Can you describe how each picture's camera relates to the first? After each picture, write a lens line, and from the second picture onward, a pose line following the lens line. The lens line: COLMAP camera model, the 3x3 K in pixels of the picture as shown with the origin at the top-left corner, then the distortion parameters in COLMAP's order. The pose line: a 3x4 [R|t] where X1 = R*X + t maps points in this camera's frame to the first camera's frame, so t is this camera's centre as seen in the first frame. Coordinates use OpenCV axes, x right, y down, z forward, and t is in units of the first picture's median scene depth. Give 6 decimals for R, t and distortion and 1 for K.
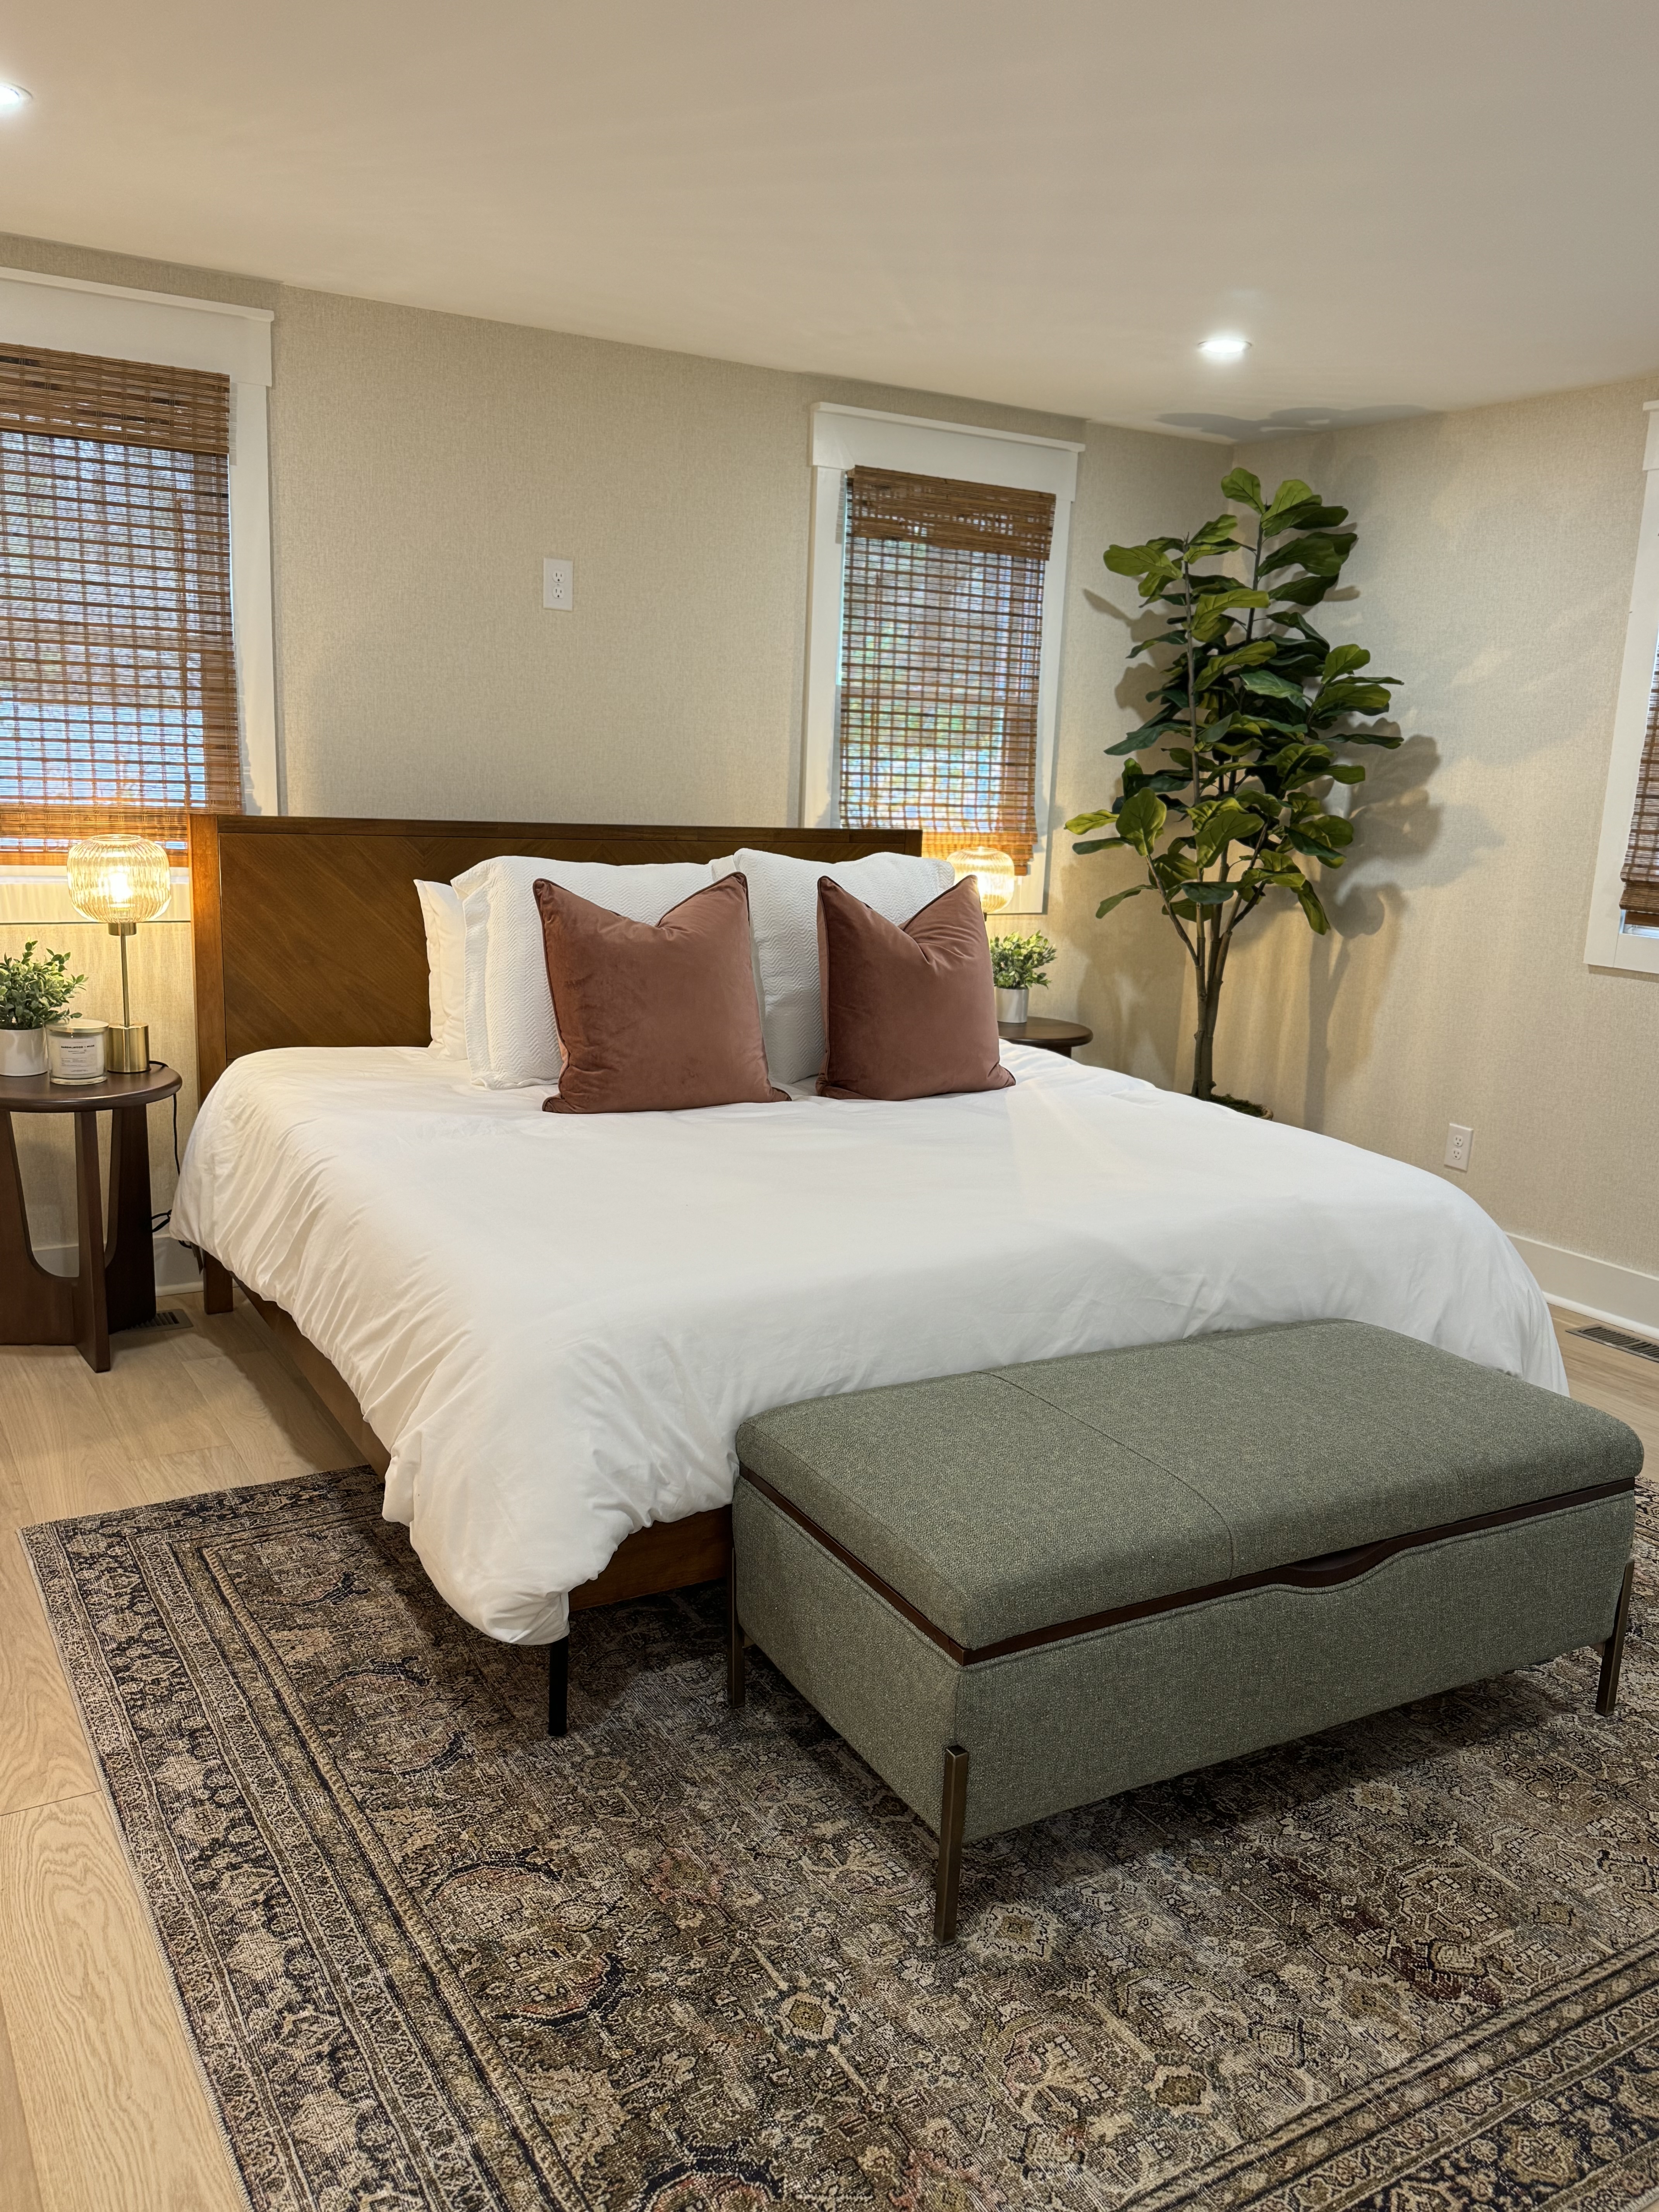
lens RADIAL K [[1745.2, 0, 829.5], [0, 1745.2, 1106.0], [0, 0, 1]] dist [0.118480, -0.229809]
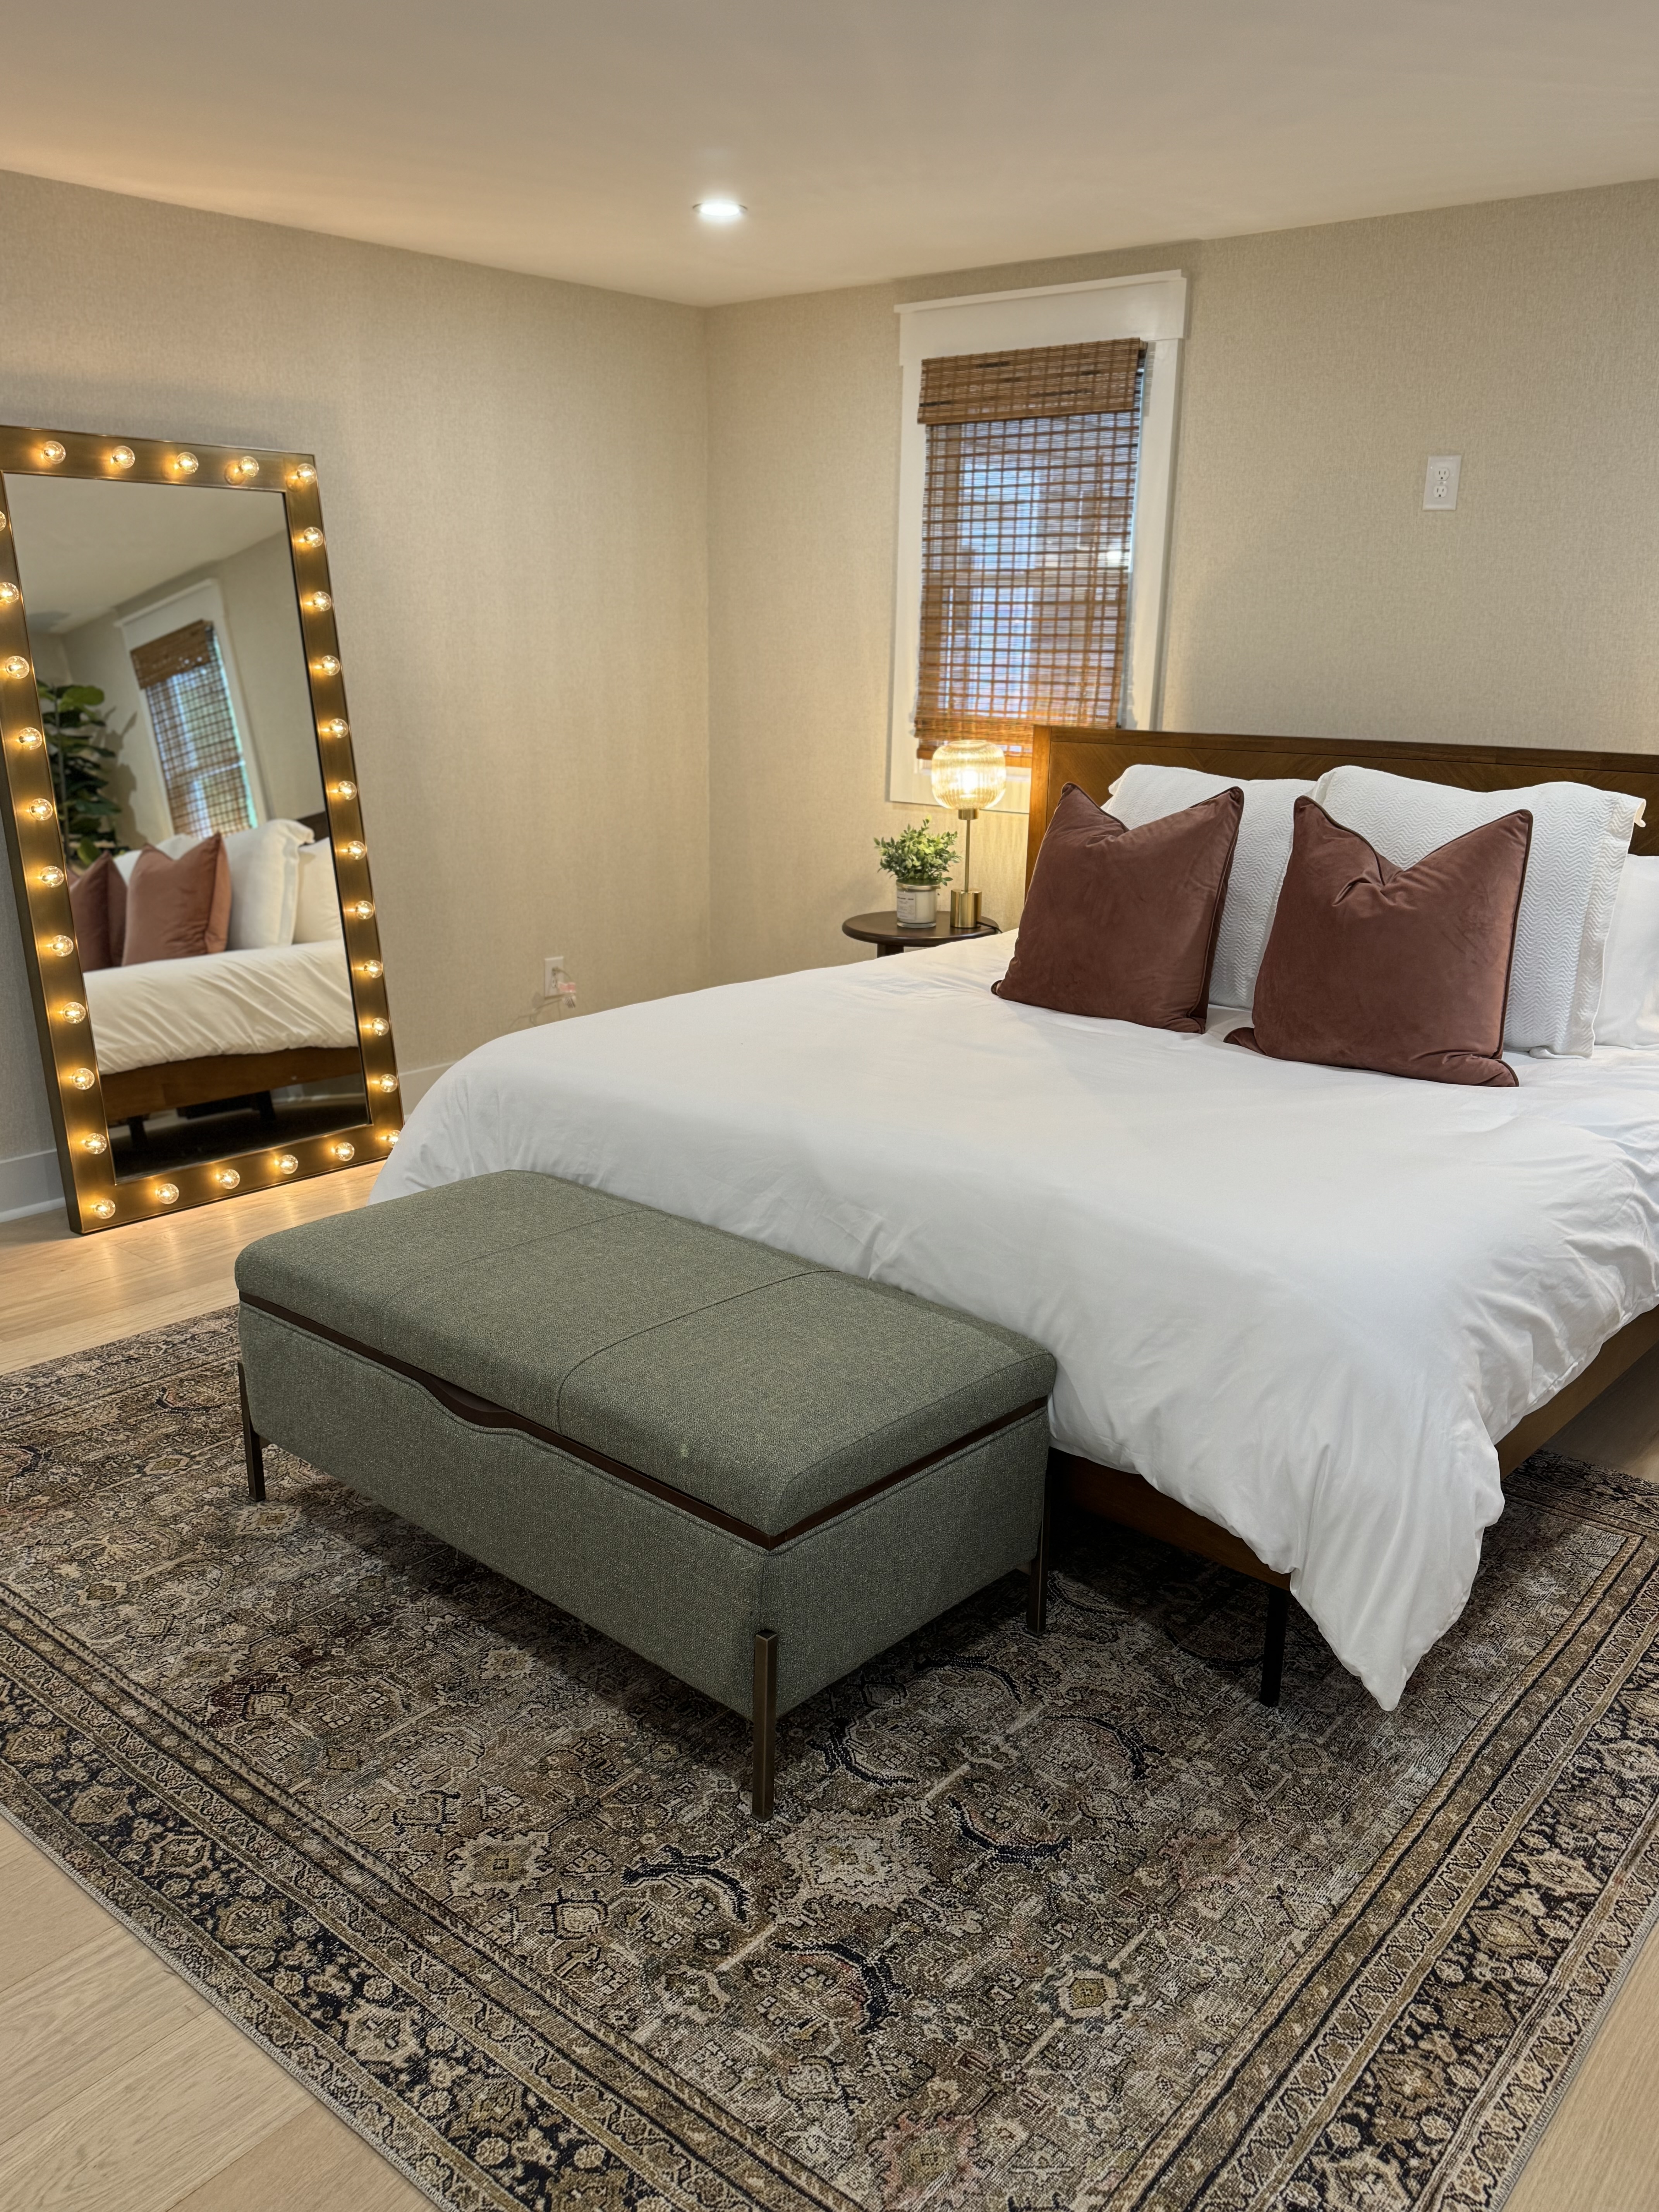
lens RADIAL K [[1857.3, 0, 829.5], [0, 1857.3, 1106.0], [0, 0, 1]] dist [0.069357, -0.115411]
pose [[0.289619, 0.200589, -0.935887, 1.067389], [-0.196513, 0.969425, 0.146965, -0.093496], [0.936752, 0.141351, 0.320182, 0.643281]]
